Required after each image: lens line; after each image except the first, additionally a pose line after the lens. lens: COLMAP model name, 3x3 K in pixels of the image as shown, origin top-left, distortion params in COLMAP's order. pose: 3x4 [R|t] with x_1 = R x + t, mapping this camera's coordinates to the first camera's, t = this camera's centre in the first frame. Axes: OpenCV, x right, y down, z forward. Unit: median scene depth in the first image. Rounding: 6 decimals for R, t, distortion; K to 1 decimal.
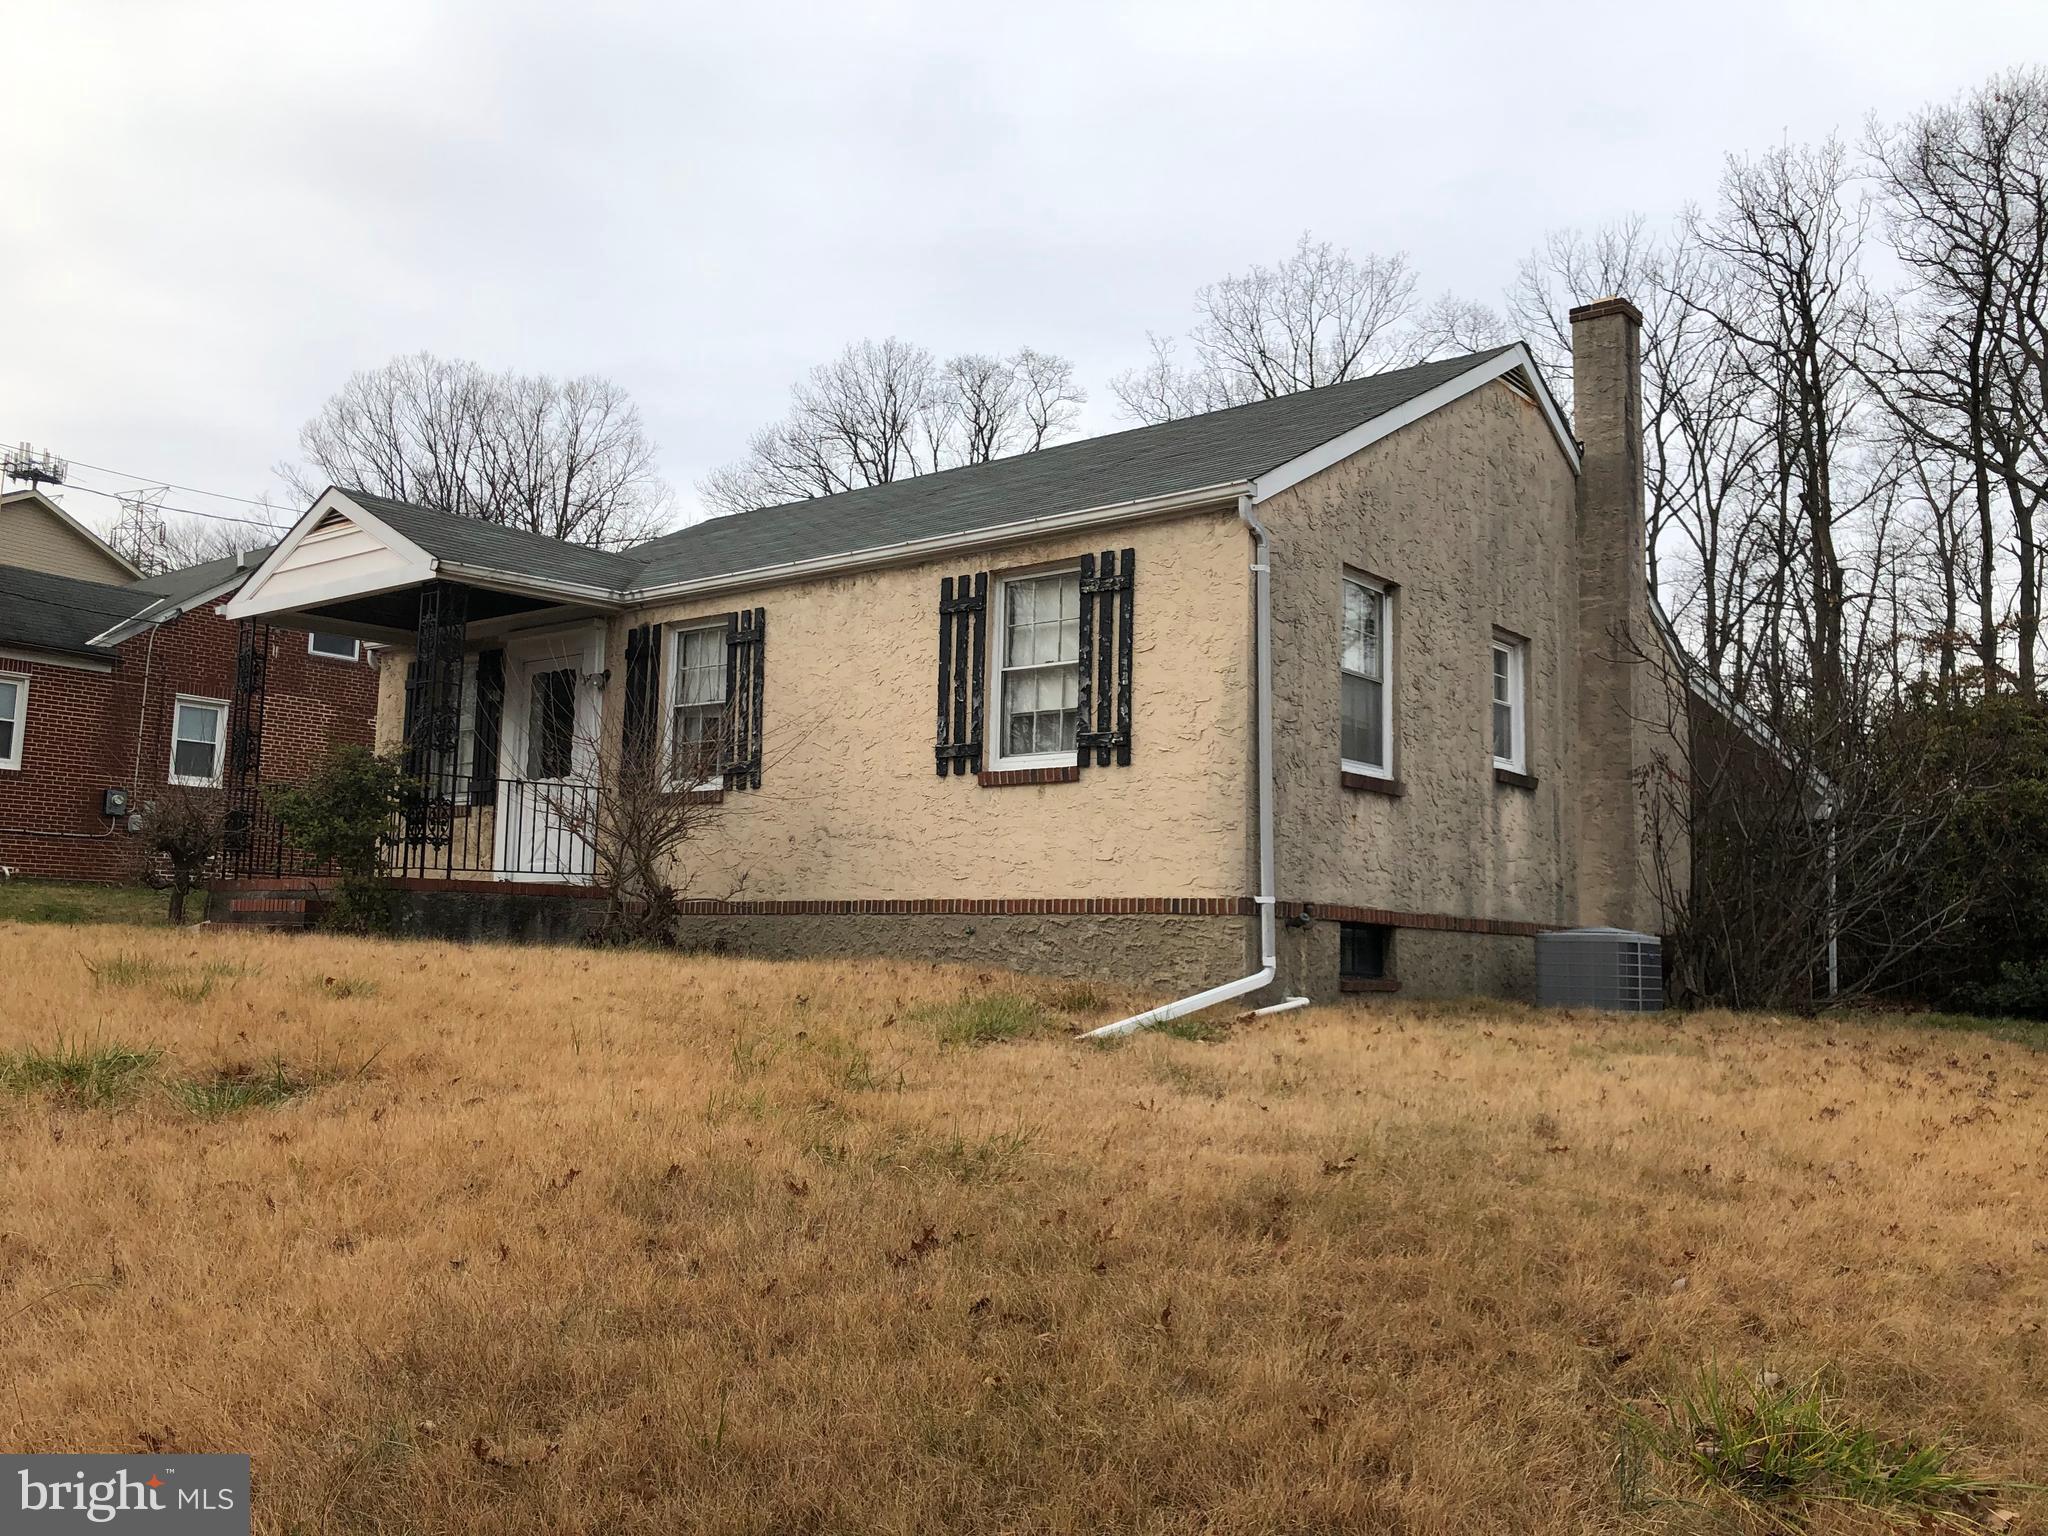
lens RADIAL K [[1634.7, 0, 1024.0], [0, 1634.7, 768.0], [0, 0, 1]] dist [-0.003572, -0.001782]
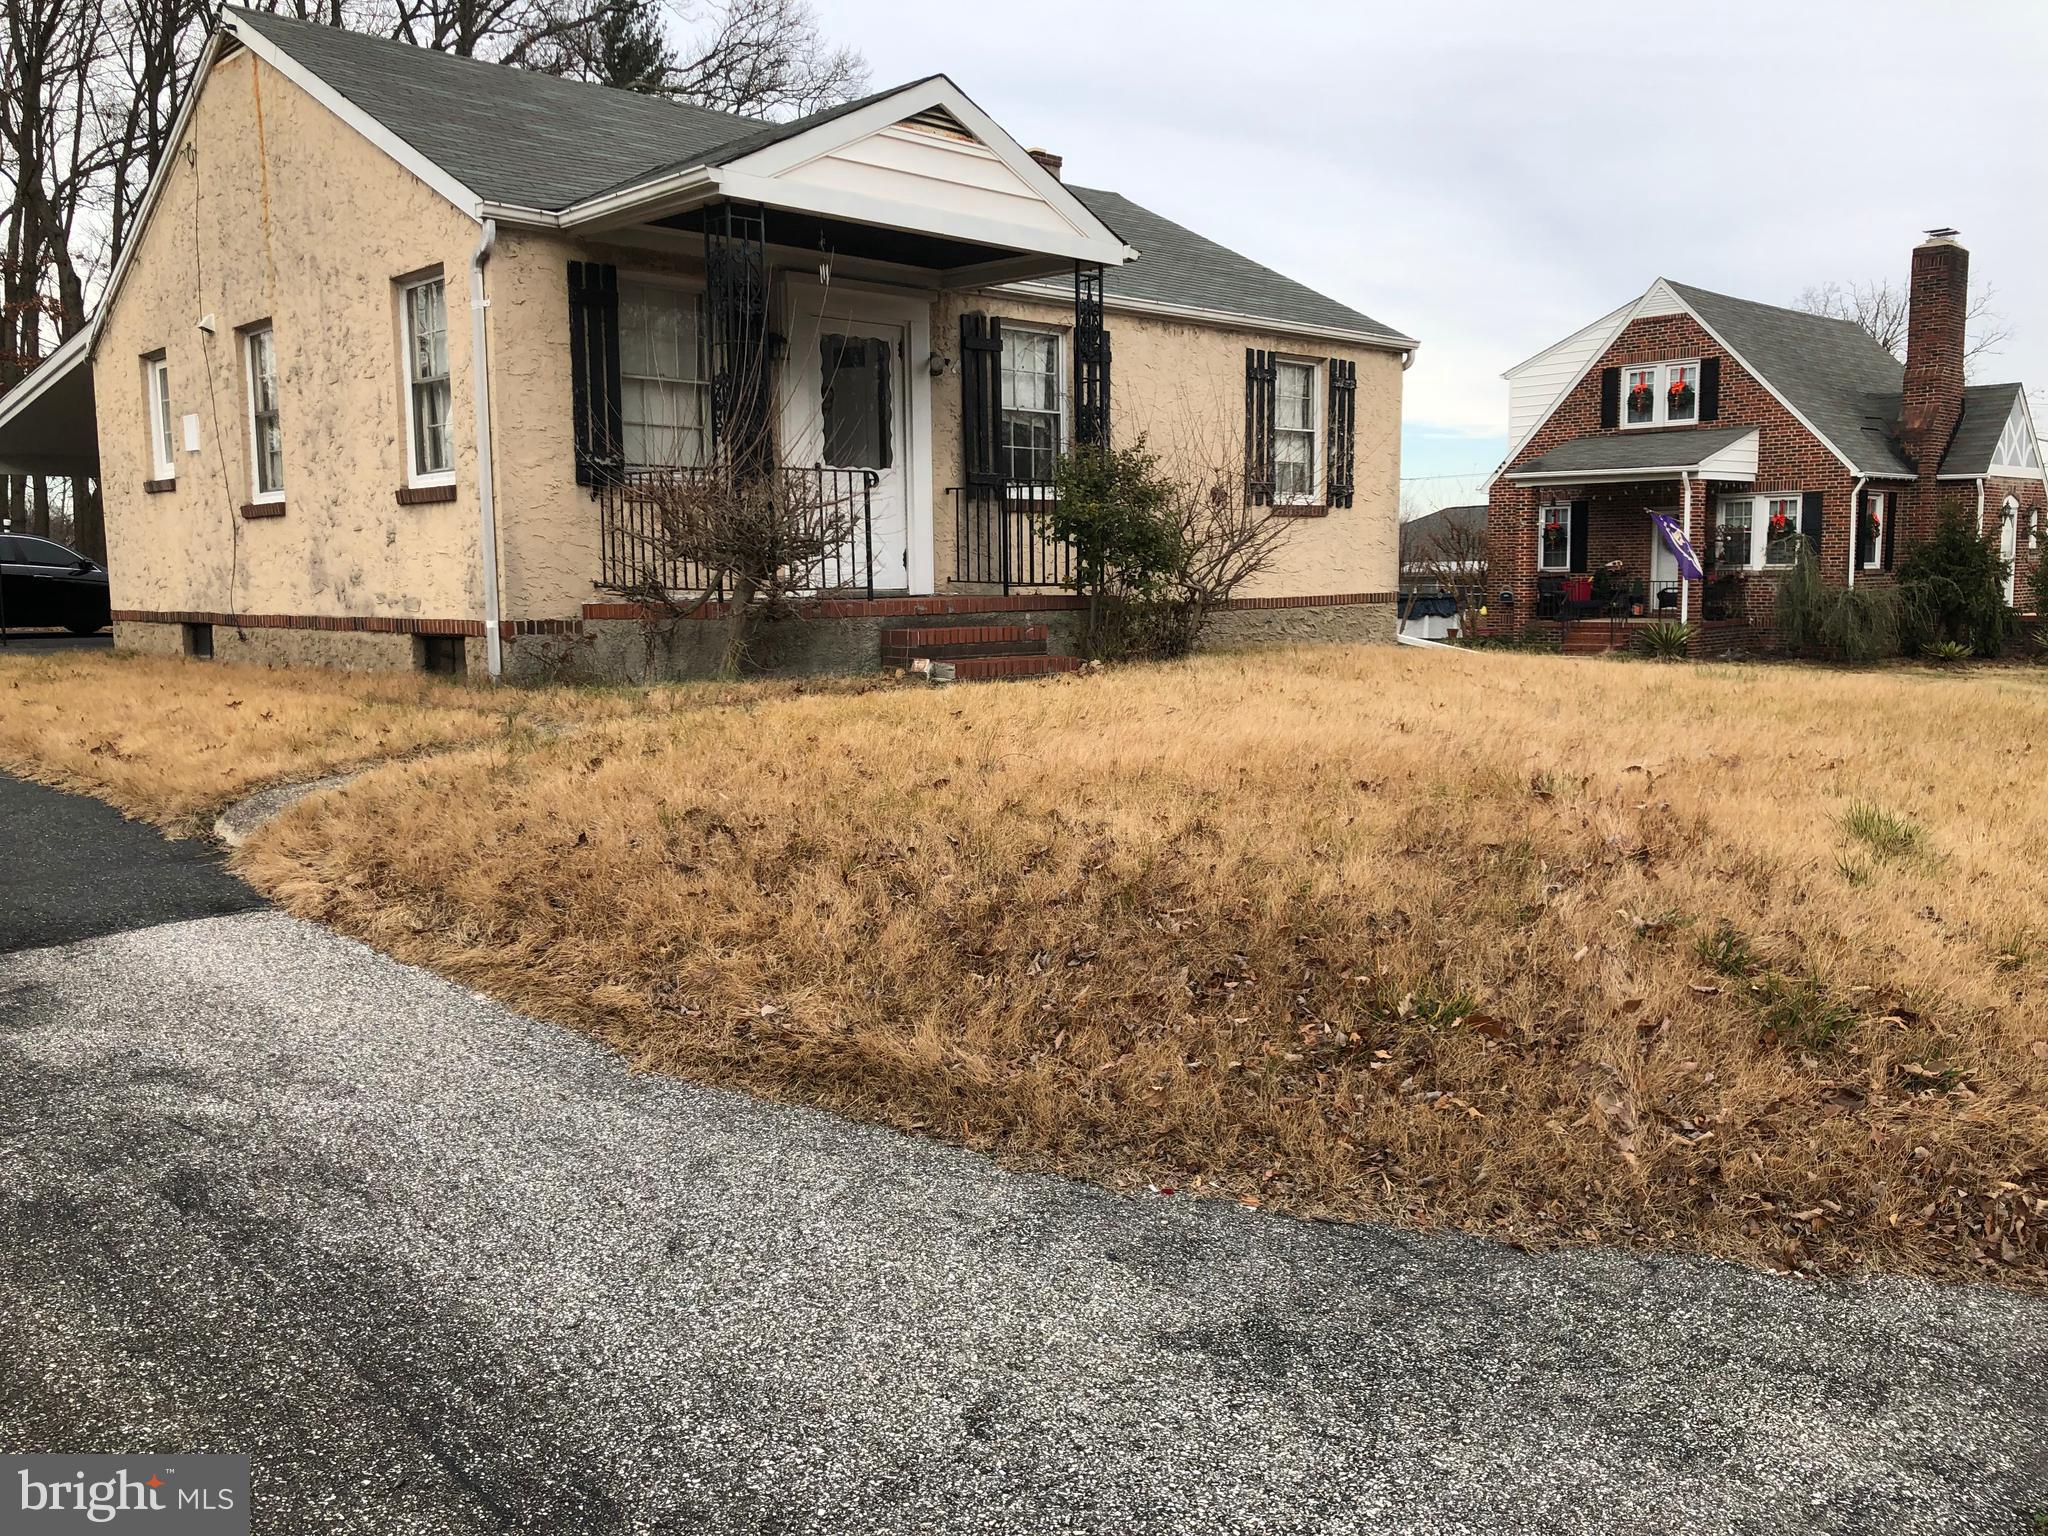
lens RADIAL K [[1634.7, 0, 1024.0], [0, 1634.7, 768.0], [0, 0, 1]] dist [-0.003572, -0.001782]
pose [[0.116195, -0.123218, 0.985554, -1.391131], [-0.055033, 0.989952, 0.130256, 0.053241], [-0.991701, -0.069374, 0.108246, 1.027009]]
